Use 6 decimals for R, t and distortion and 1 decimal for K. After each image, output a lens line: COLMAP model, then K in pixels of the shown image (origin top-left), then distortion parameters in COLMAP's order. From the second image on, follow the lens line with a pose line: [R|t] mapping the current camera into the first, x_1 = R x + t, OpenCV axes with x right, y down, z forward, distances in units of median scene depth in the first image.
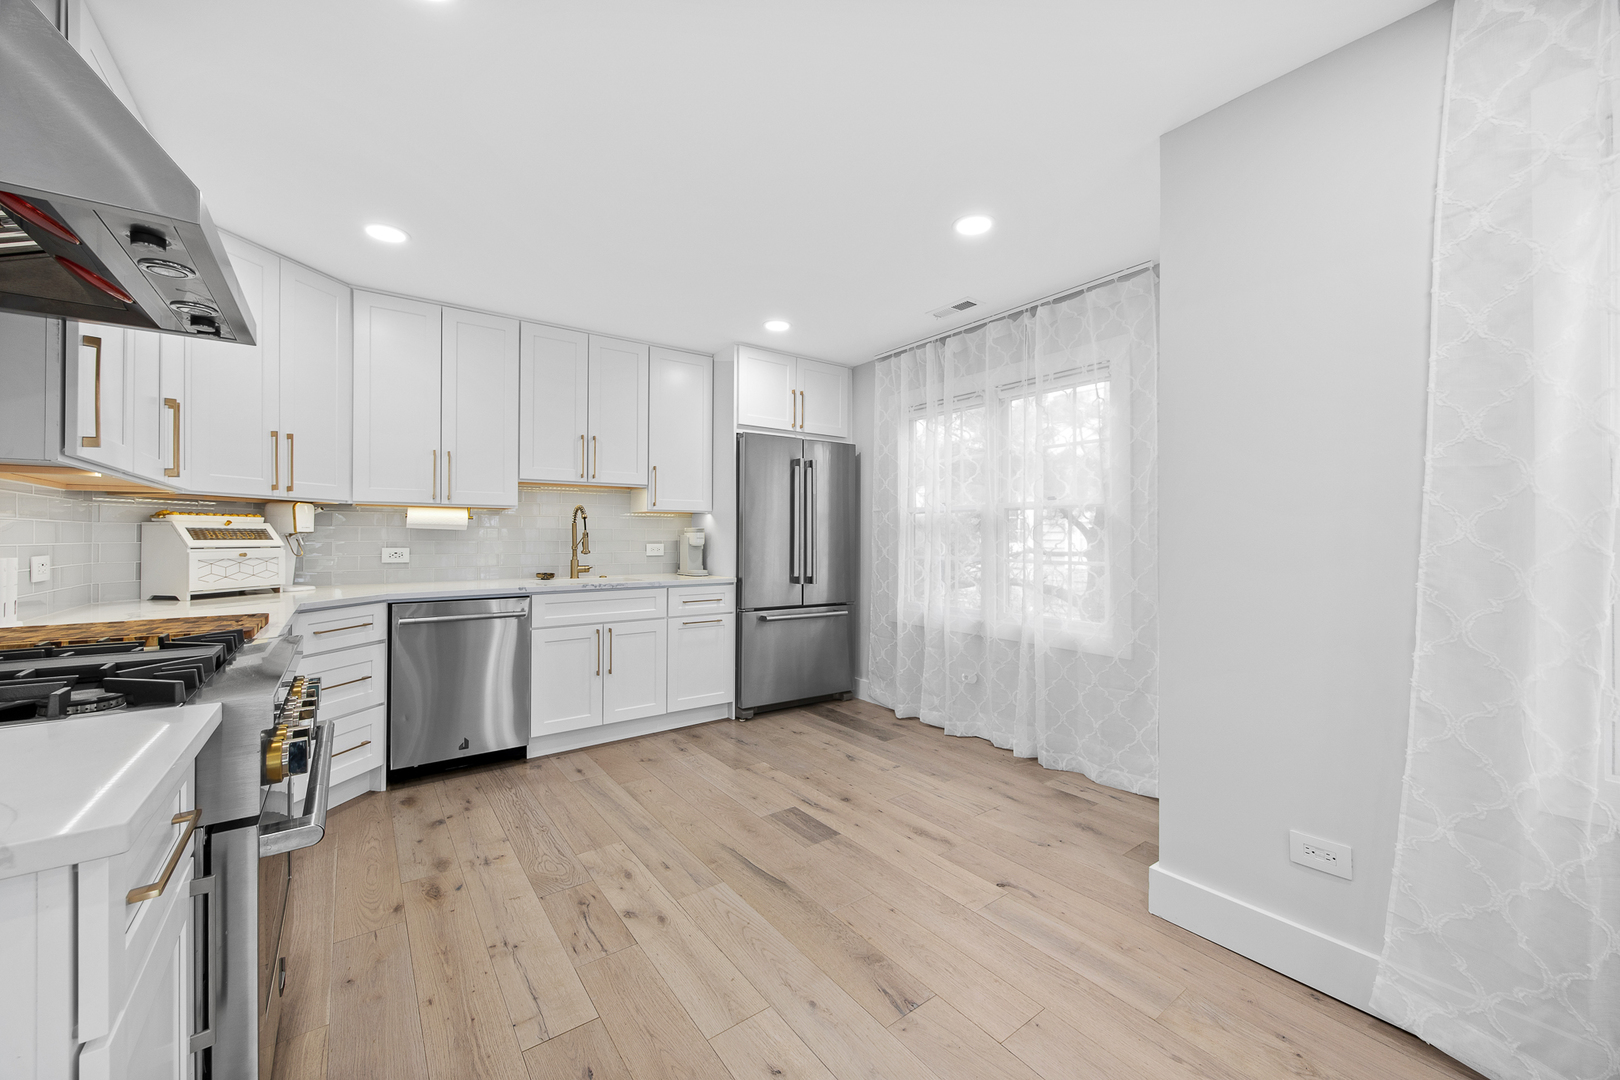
lens RADIAL K [[631.6, 0, 823.6], [0, 631.6, 527.0], [0, 0, 1]] dist [-0.002756, 0.000043]
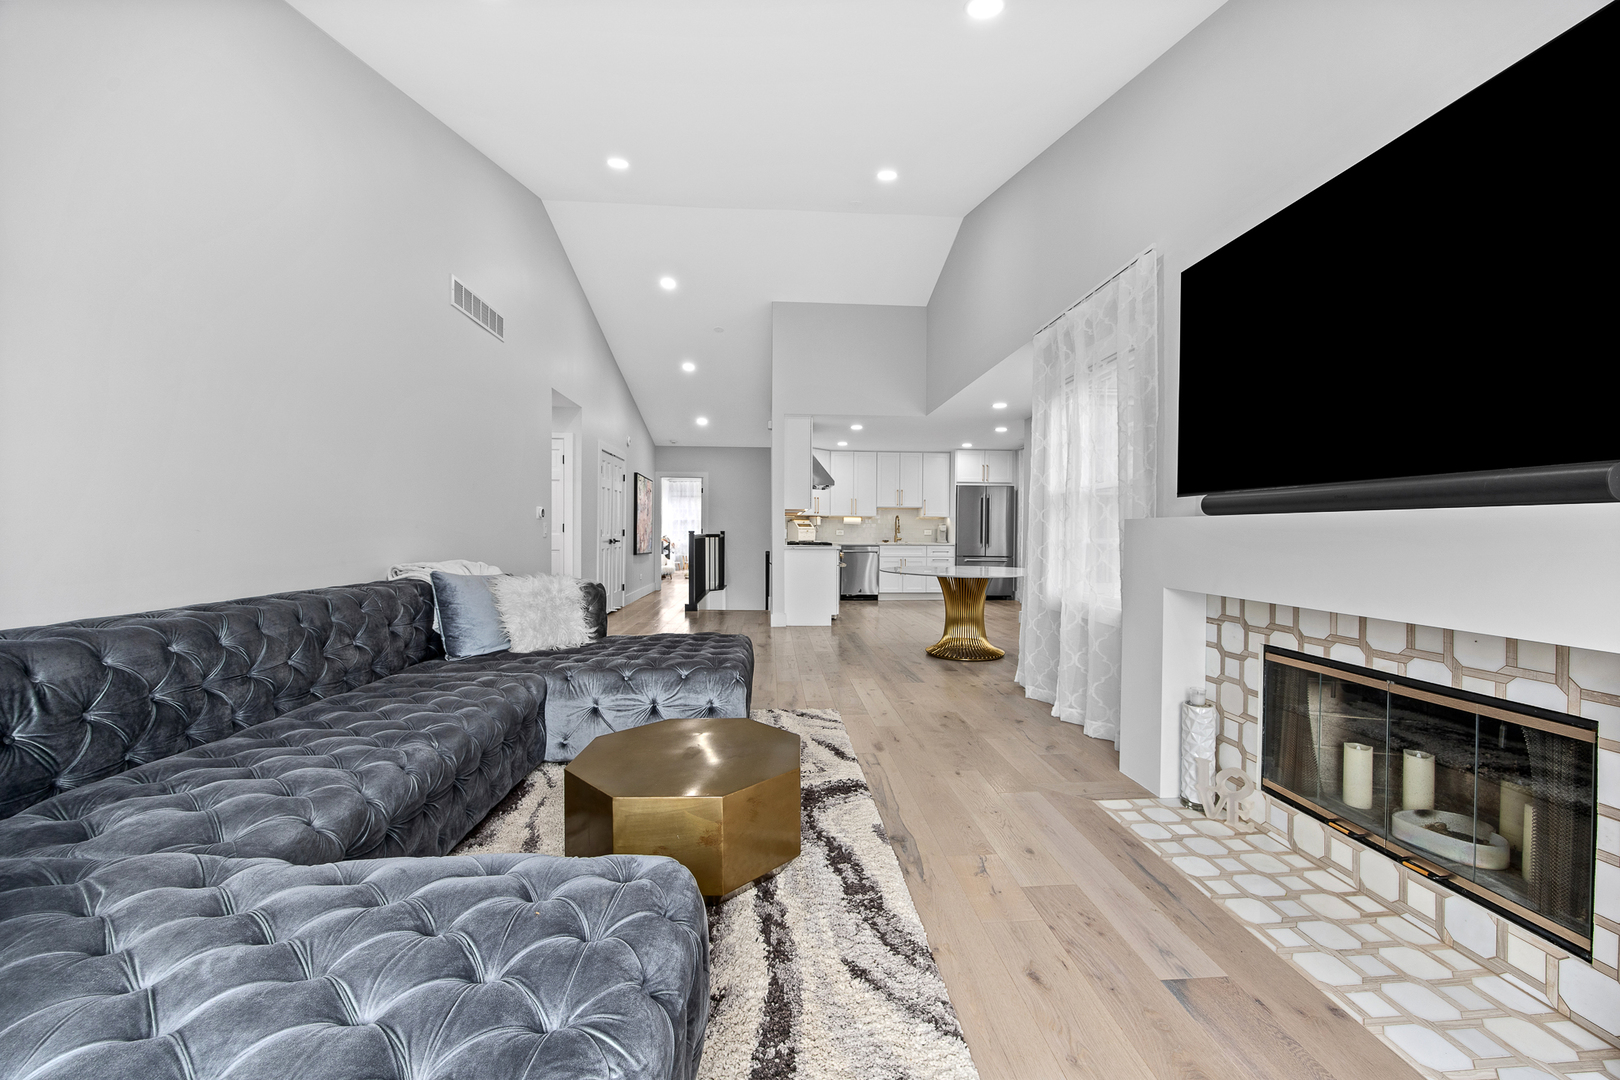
lens RADIAL K [[631.6, 0, 813.6], [0, 631.6, 536.5], [0, 0, 1]] dist [-0.002756, 0.000043]
pose [[0.842156, 0.007355, -0.539183, 0.880065], [-0.000120, 0.999909, 0.013453, 0.022528], [0.539233, -0.011265, 0.842081, -1.679141]]
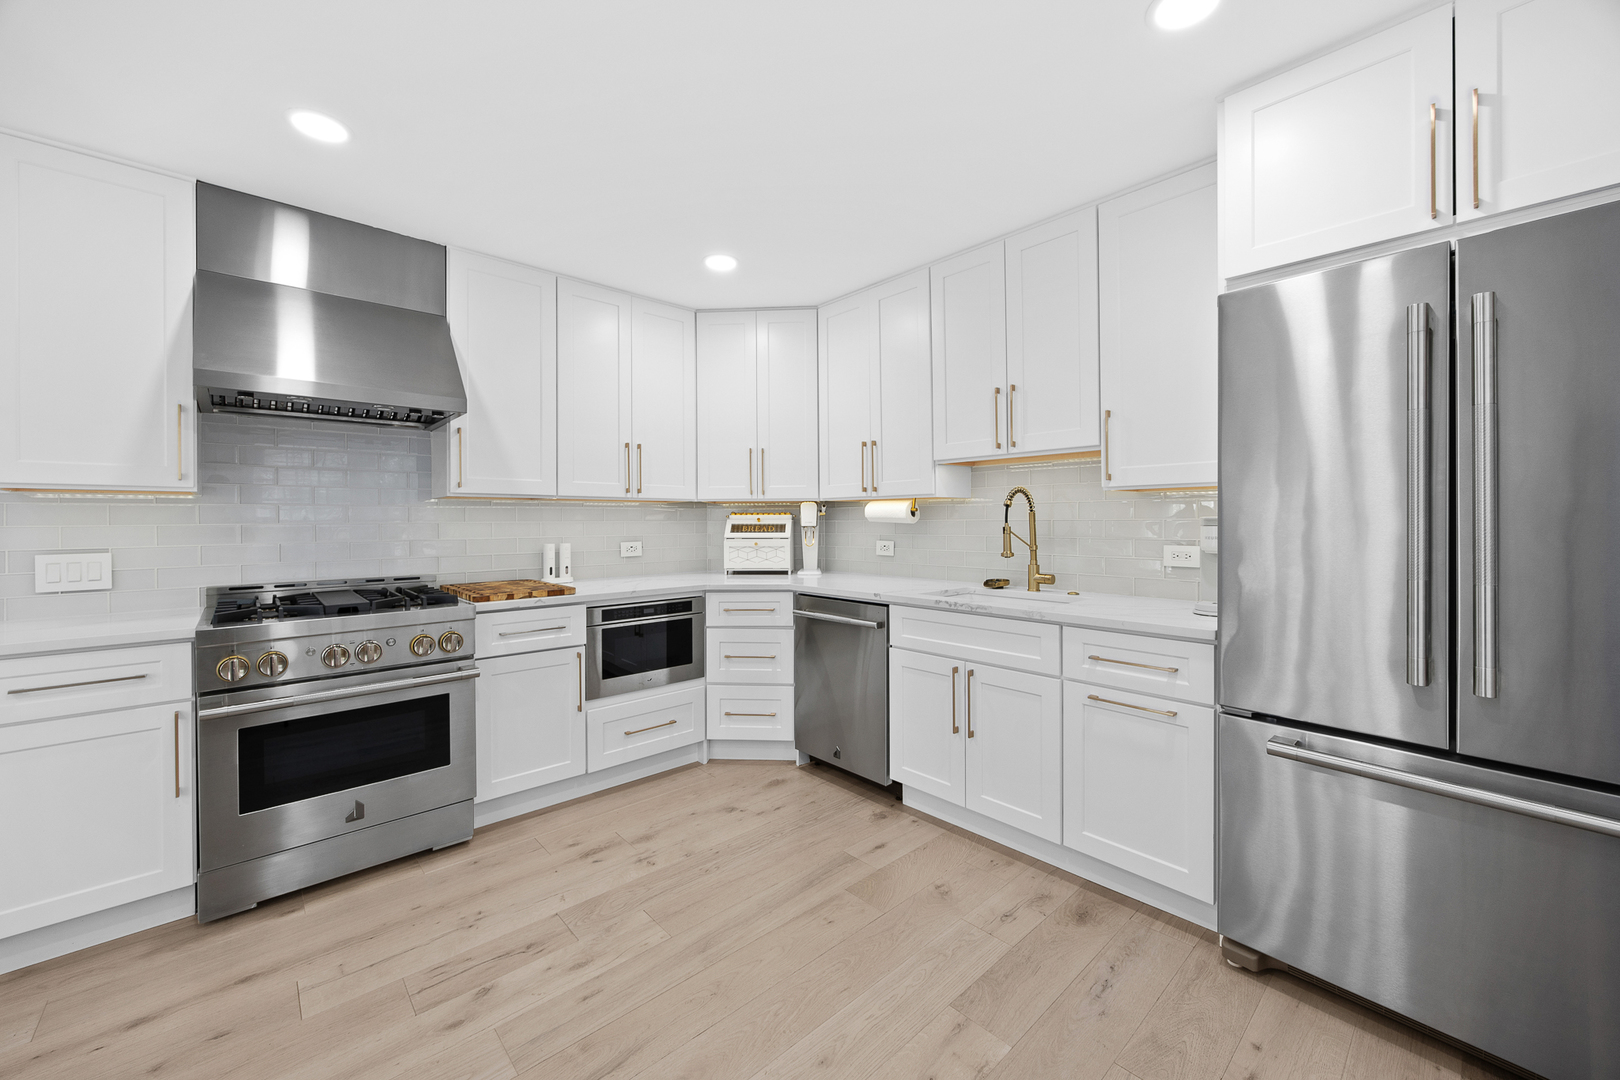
lens RADIAL K [[631.6, 0, 816.3], [0, 631.6, 518.1], [0, 0, 1]] dist [-0.002756, 0.000043]
pose [[0.079200, -0.003391, -0.996853, 0.336410], [0.021716, 0.999763, -0.001675, -0.004449], [0.996622, -0.021515, 0.079255, 0.821605]]
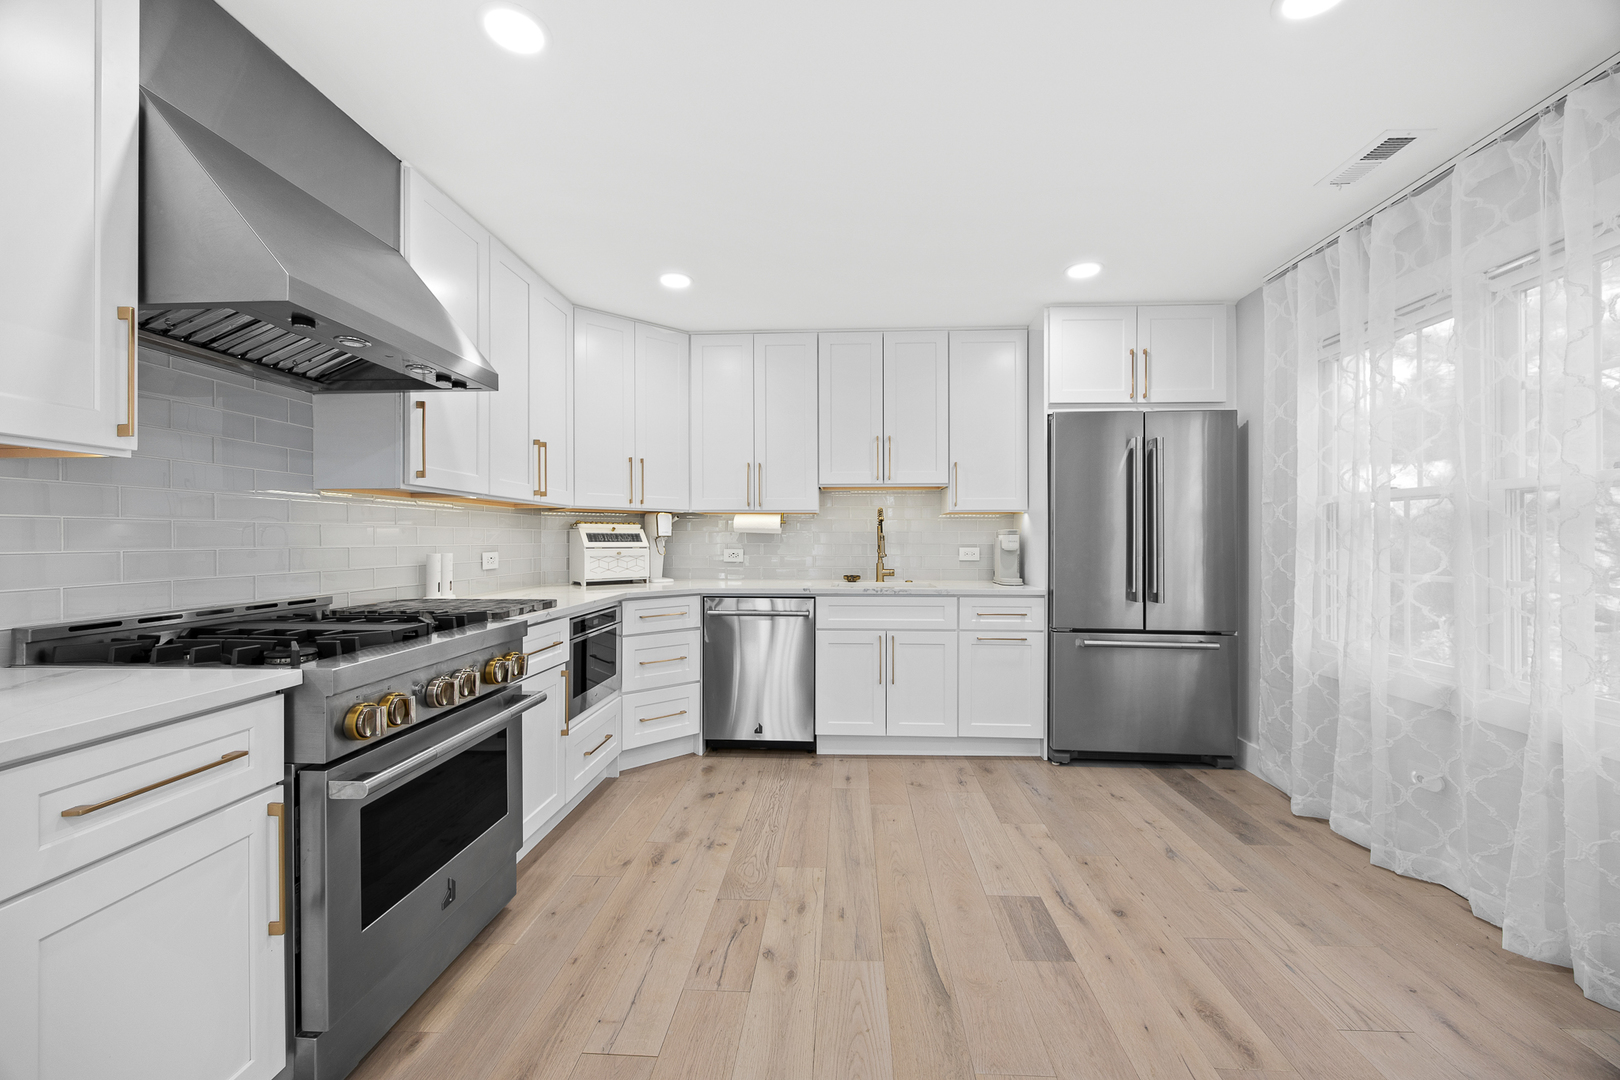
lens RADIAL K [[631.6, 0, 815.2], [0, 631.6, 532.6], [0, 0, 1]] dist [-0.002756, 0.000043]
pose [[0.761647, -0.005833, -0.647966, 0.200080], [0.009094, 0.999957, 0.001688, 0.001923], [0.647928, -0.007178, 0.761667, 0.208680]]
